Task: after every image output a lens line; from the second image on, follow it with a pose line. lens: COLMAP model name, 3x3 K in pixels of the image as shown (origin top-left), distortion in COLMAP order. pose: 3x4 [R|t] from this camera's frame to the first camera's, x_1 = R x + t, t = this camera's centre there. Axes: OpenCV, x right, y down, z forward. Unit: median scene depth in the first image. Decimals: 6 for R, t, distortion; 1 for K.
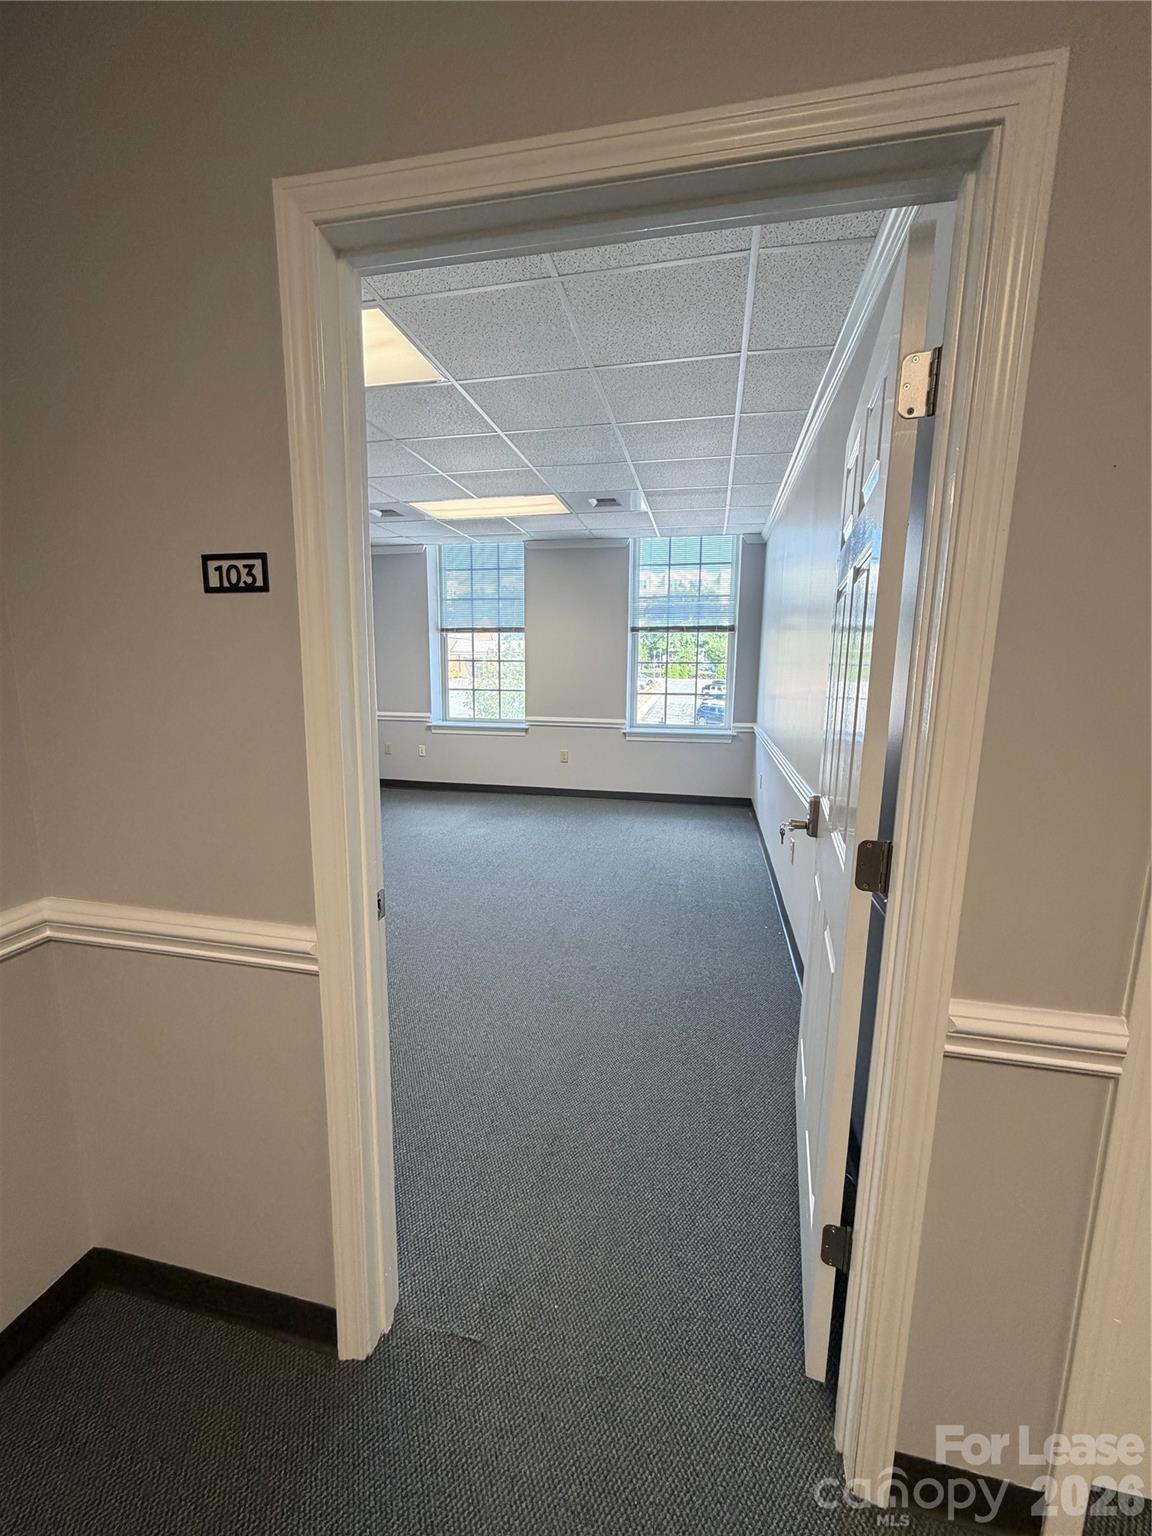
lens RADIAL K [[614.4, 0, 577.7], [0, 614.4, 761.5], [0, 0, 1]] dist [-0.000465, 0.000179]
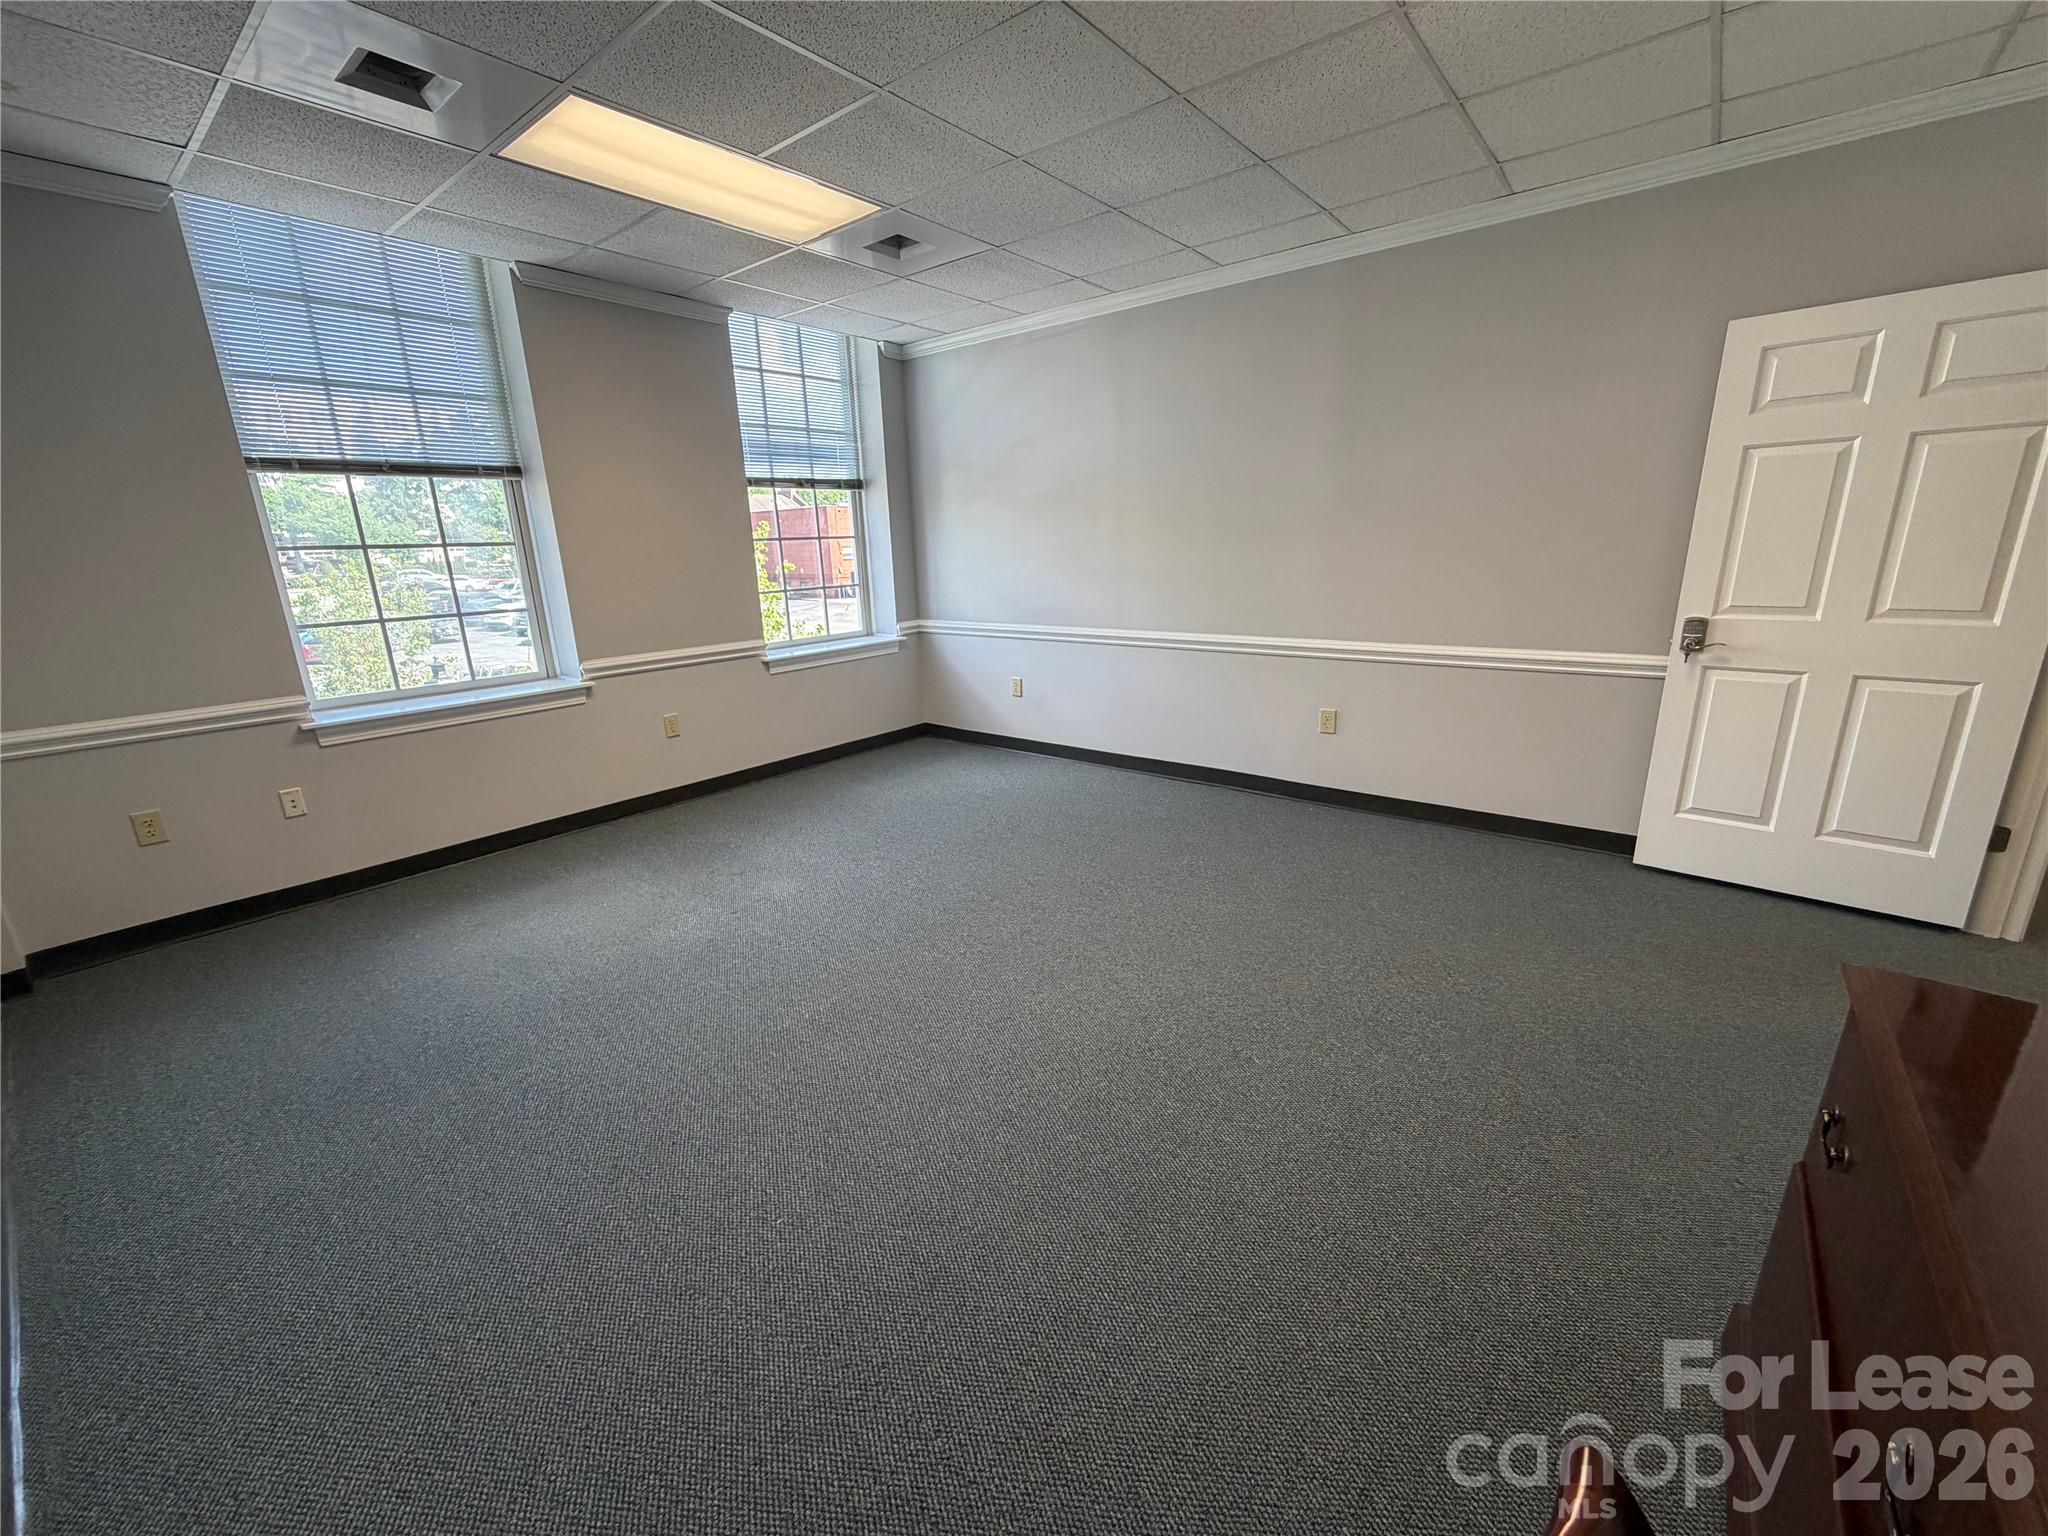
lens RADIAL K [[819.2, 0, 1019.1], [0, 819.2, 769.6], [0, 0, 1]] dist [-0.000465, 0.000179]
pose [[0.449170, -0.261950, 0.854183, -0.496416], [0.172266, 0.963506, 0.204890, -0.064936], [-0.876682, 0.055116, 0.477903, 0.409386]]
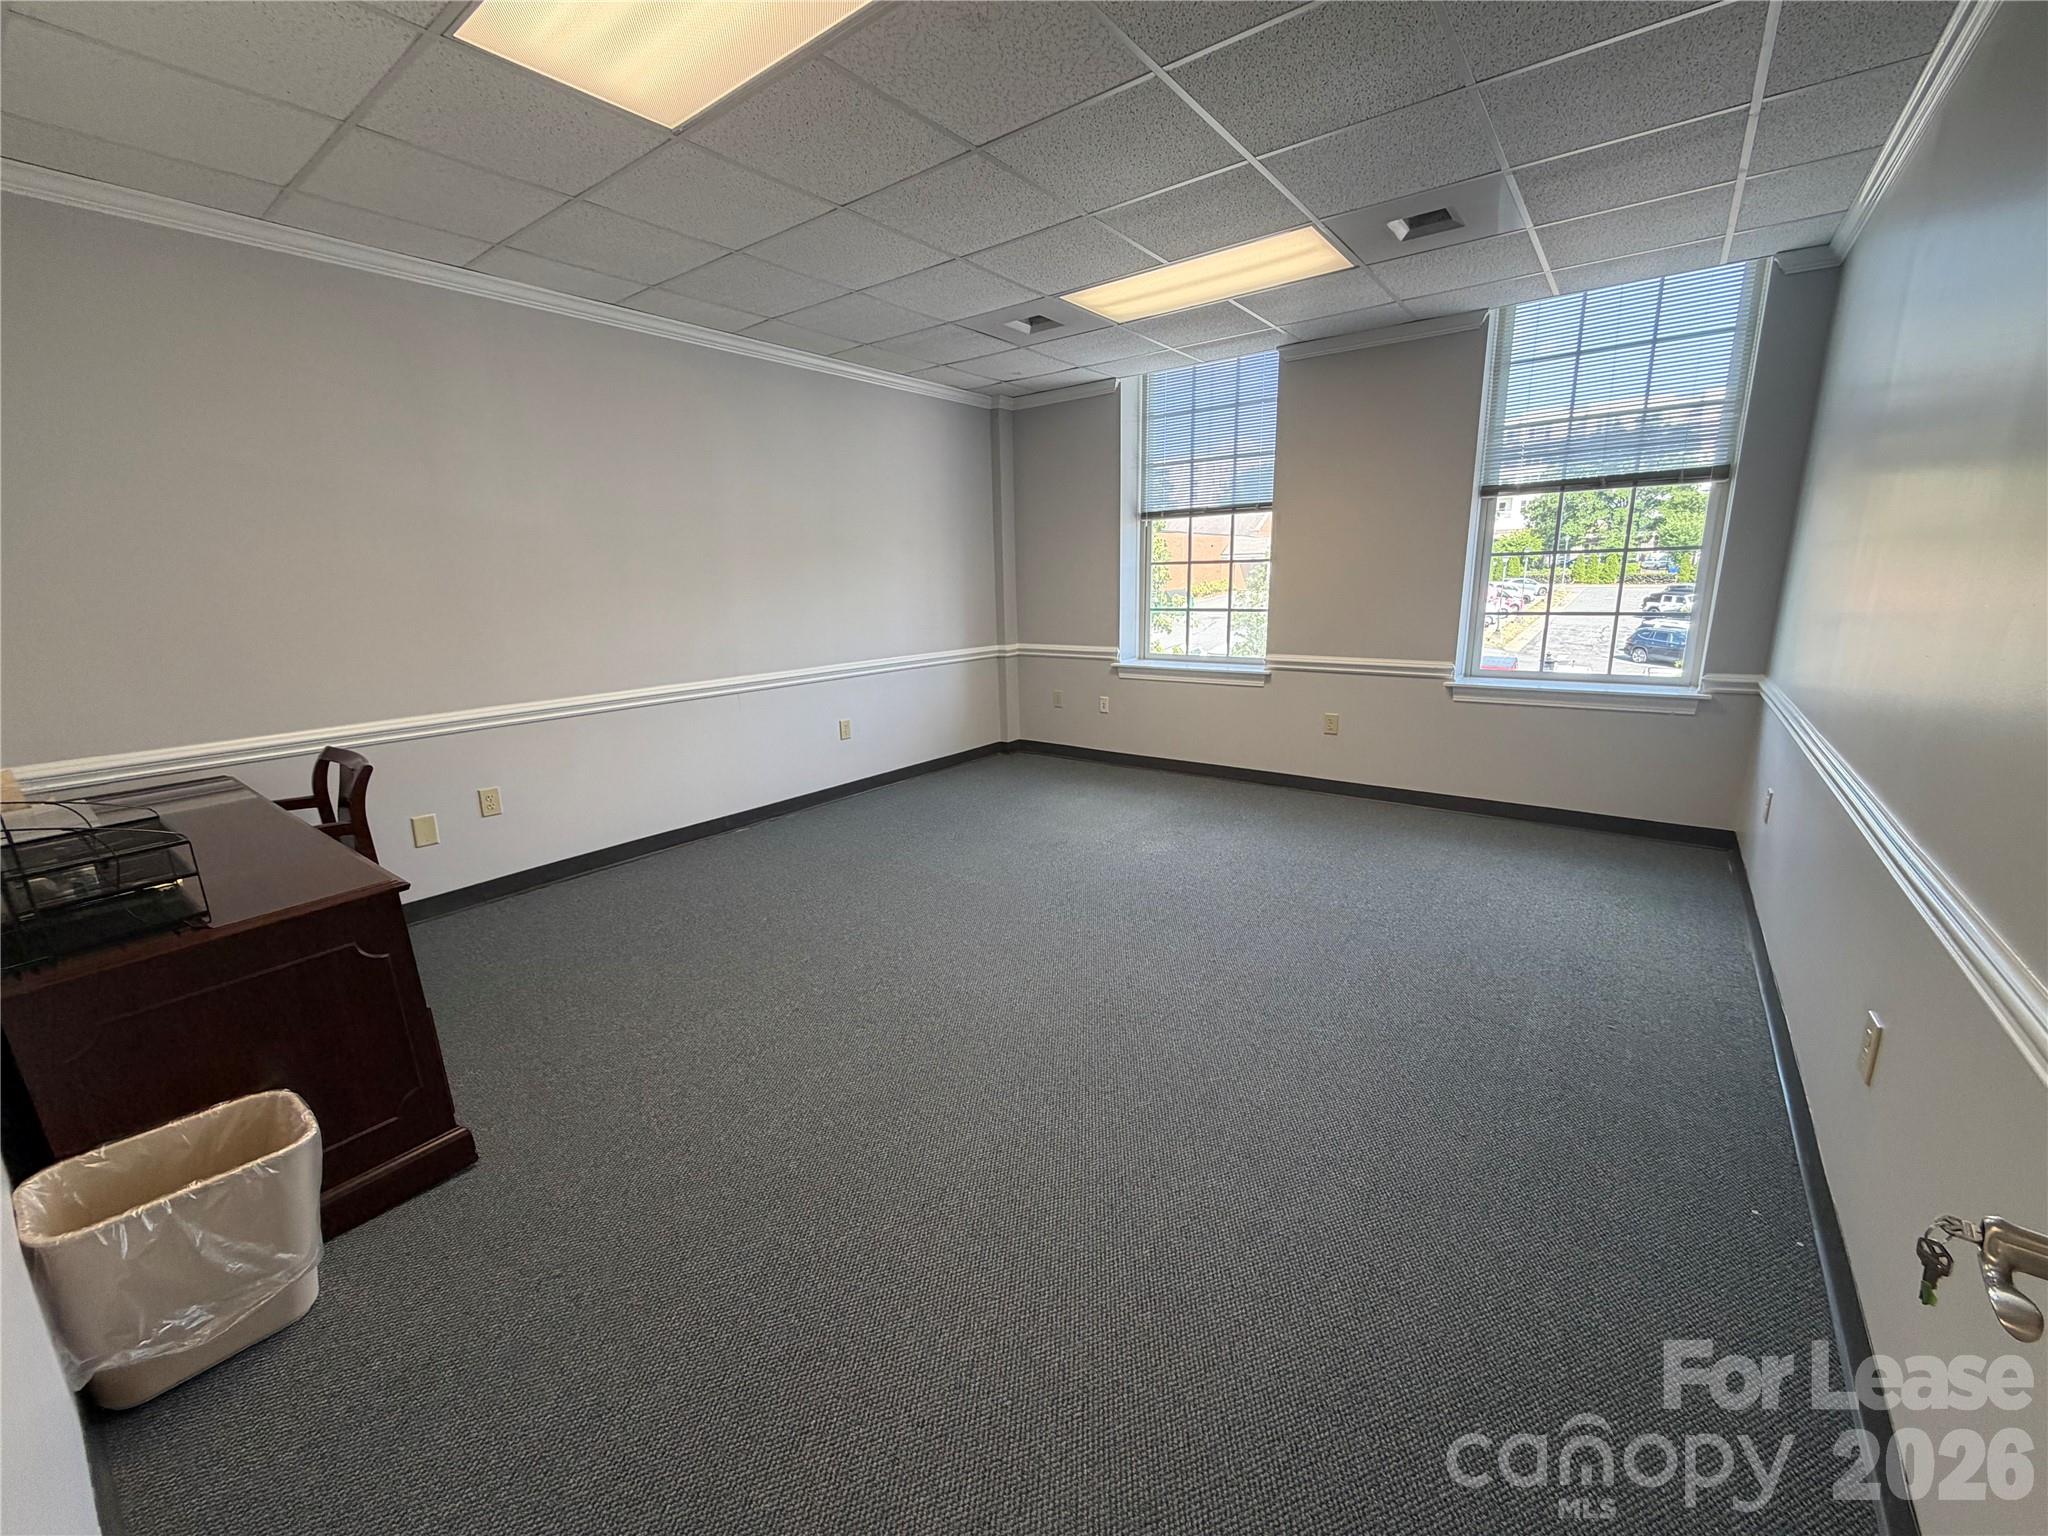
lens RADIAL K [[819.2, 0, 1016.3], [0, 819.2, 766.3], [0, 0, 1]] dist [-0.000465, 0.000179]
pose [[0.901626, 0.069219, -0.426943, 0.042835], [-0.037130, 0.995854, 0.083043, -0.022180], [0.430921, -0.059022, 0.900458, 0.174704]]
